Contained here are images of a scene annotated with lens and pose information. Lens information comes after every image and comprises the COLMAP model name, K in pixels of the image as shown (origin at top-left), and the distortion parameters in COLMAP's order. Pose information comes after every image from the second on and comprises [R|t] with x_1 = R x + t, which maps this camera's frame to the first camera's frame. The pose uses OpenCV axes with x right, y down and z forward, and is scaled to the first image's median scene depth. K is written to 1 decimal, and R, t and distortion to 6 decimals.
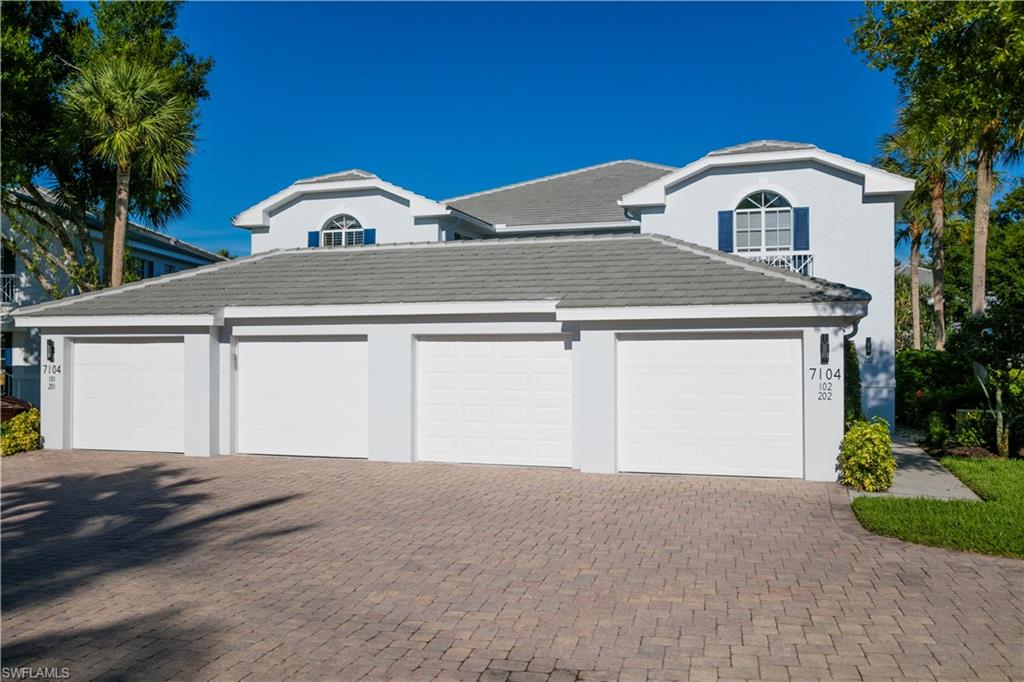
lens RADIAL K [[910.6, 0, 512.0], [0, 910.6, 341.0], [0, 0, 1]] dist [0.014847, -0.001953]
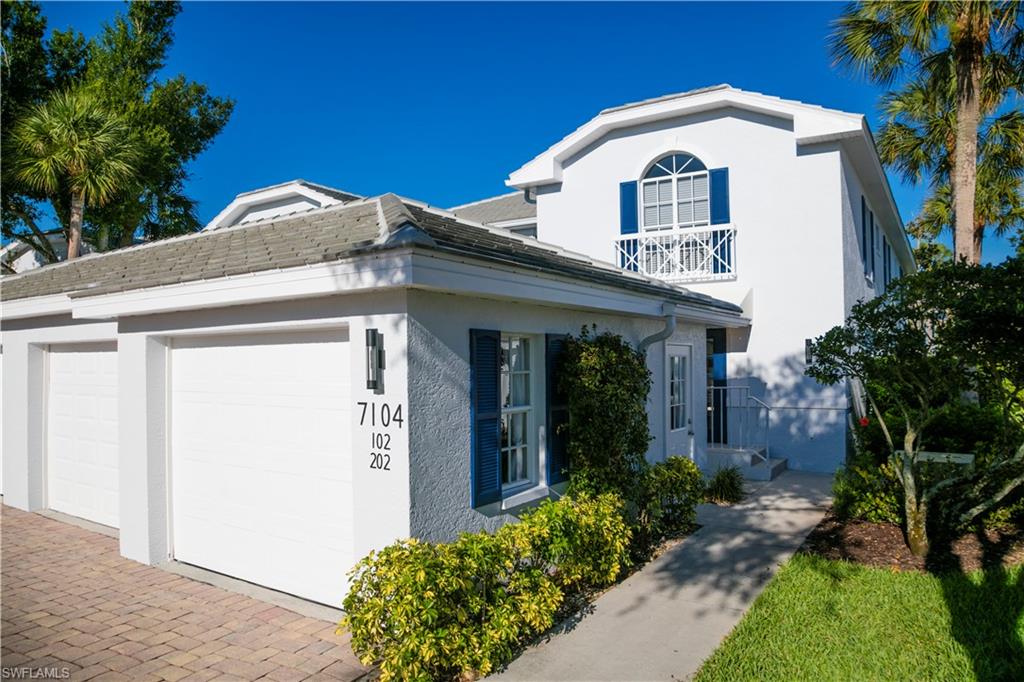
lens RADIAL K [[696.9, 0, 512.0], [0, 696.9, 341.0], [0, 0, 1]] dist [-0.075702, 0.003873]
pose [[0.963528, -0.015141, -0.267179, 0.302454], [0.011990, 0.999838, -0.013423, 0.002365], [0.267339, 0.009730, 0.963553, 0.404014]]
